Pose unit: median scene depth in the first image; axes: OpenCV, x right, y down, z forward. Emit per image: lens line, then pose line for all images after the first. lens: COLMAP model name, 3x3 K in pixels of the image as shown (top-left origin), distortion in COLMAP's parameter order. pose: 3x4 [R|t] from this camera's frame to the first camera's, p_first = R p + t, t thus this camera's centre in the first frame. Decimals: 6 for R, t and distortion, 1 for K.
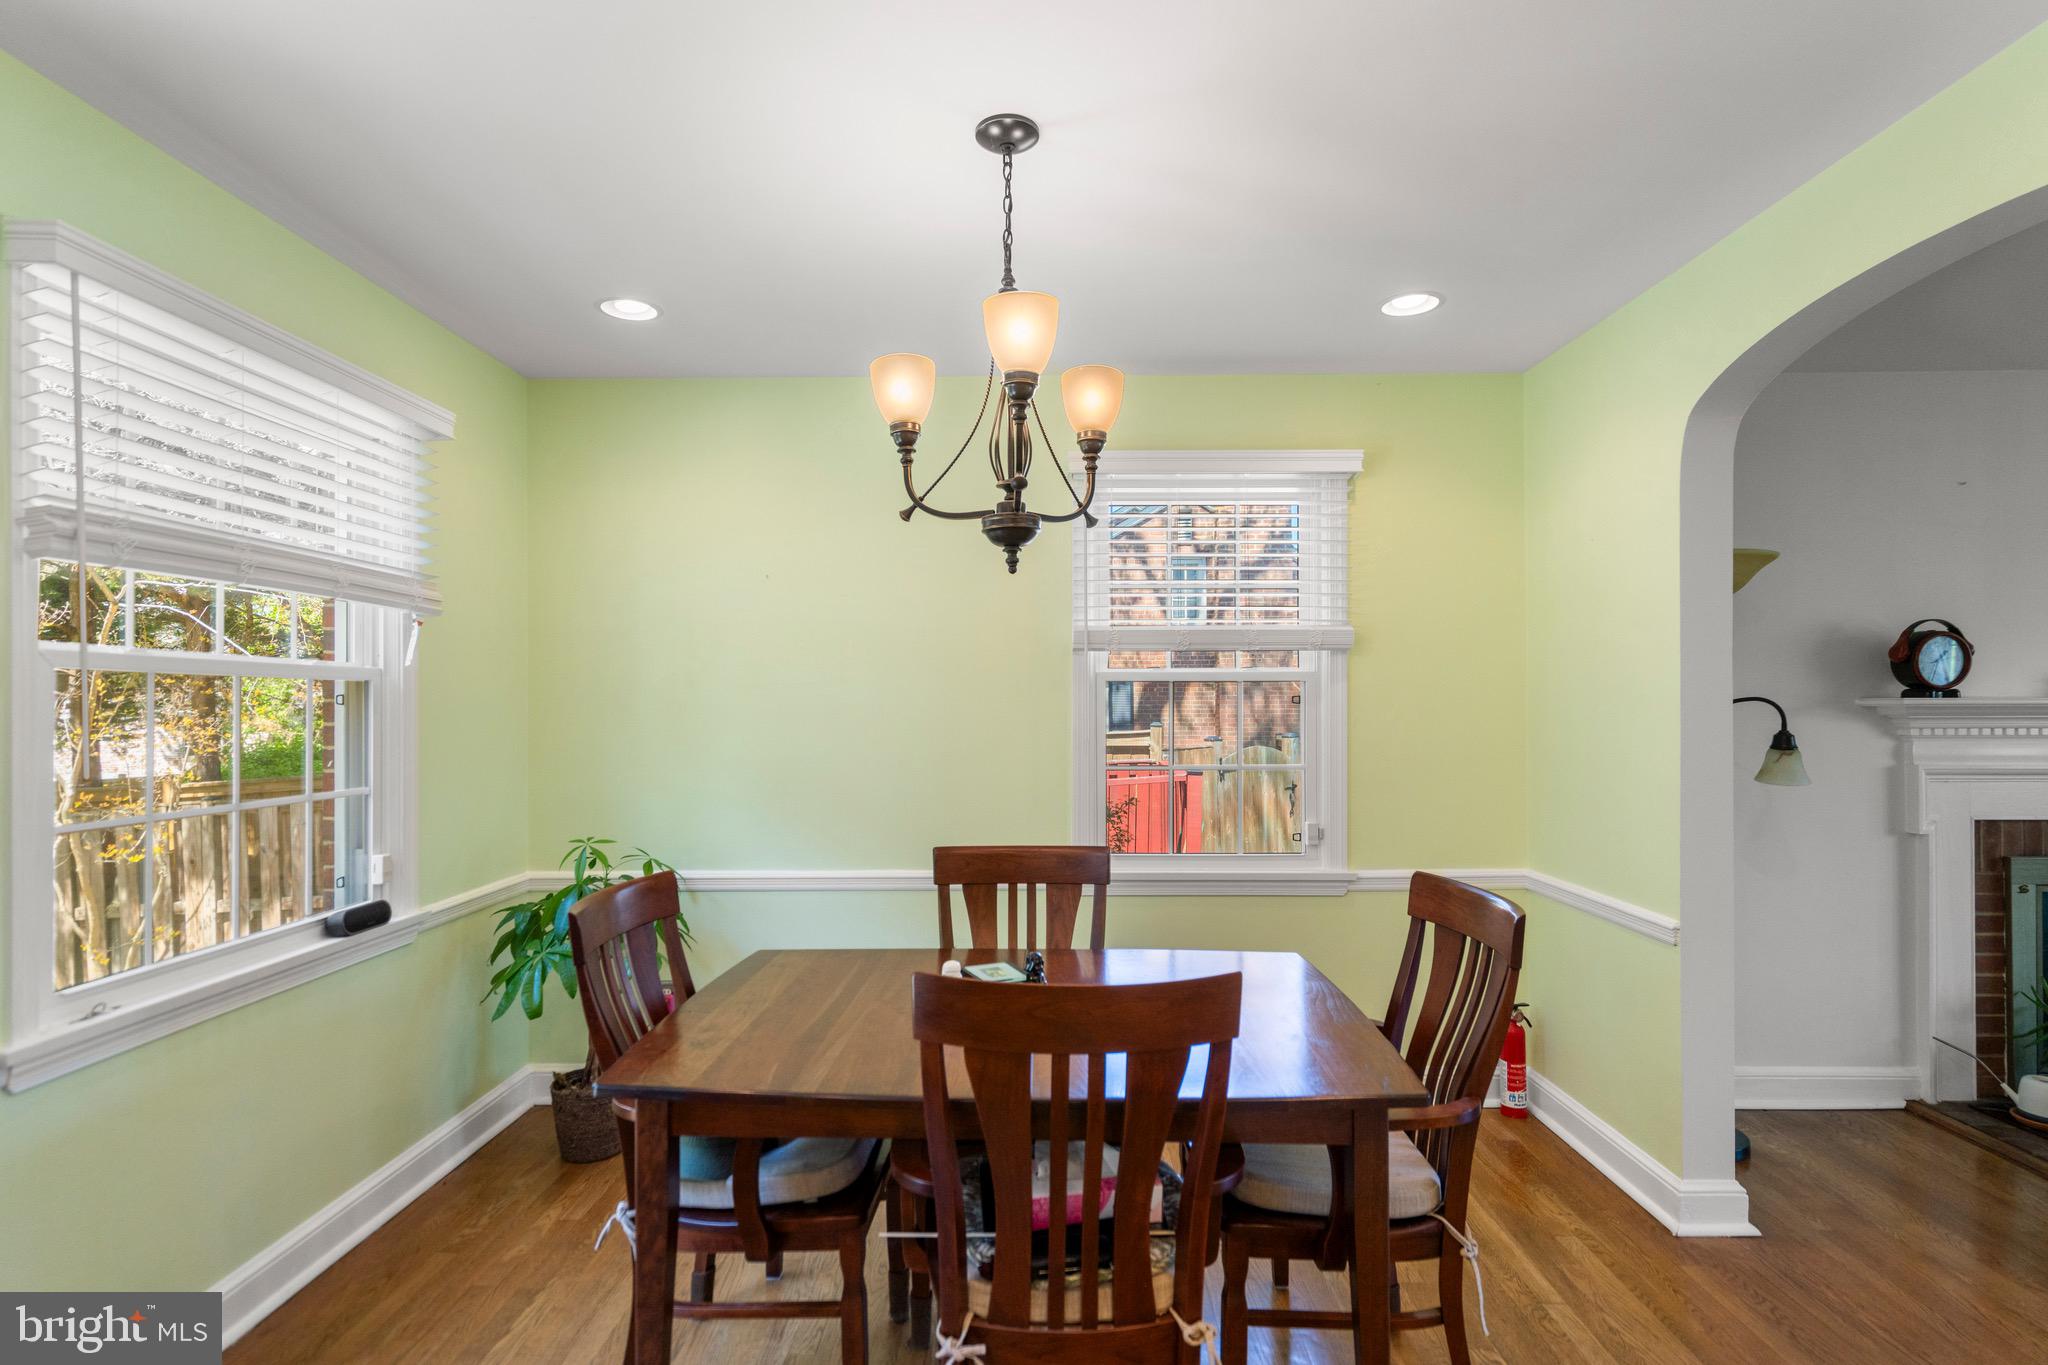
lens RADIAL K [[991.1, 0, 1022.7], [0, 991.1, 693.7], [0, 0, 1]] dist [-0.000959, -0.000060]
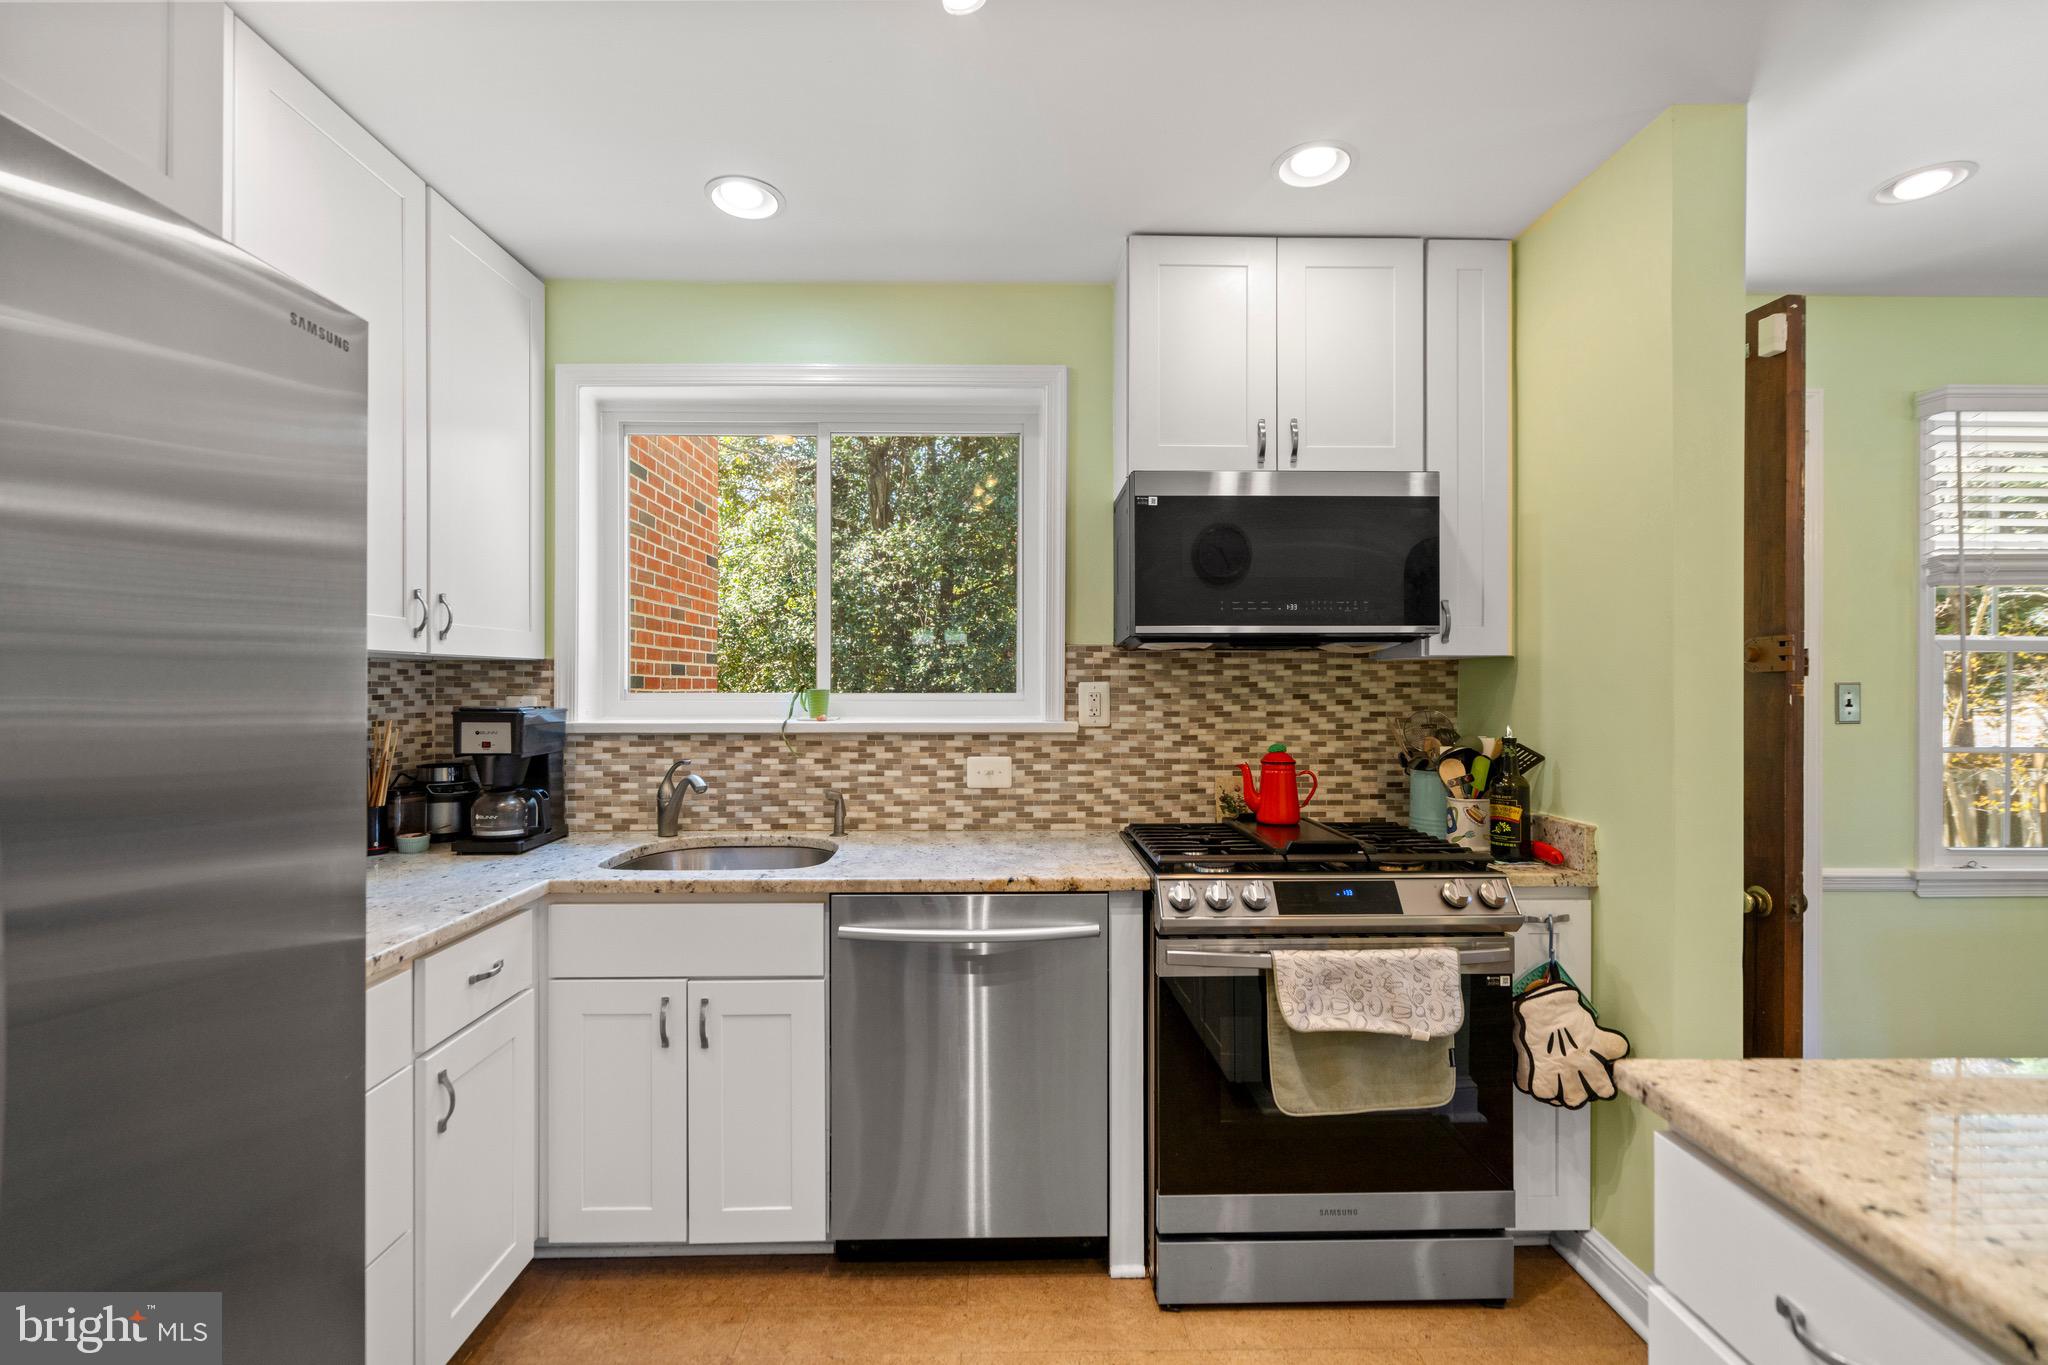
lens RADIAL K [[938.2, 0, 1019.6], [0, 938.2, 682.4], [0, 0, 1]] dist [0.002876, 0.000346]
pose [[0.028129, 0.007123, -0.999579, 0.519901], [0.003037, 0.999969, 0.007211, 0.011123], [0.999600, -0.003238, 0.028106, -0.555734]]
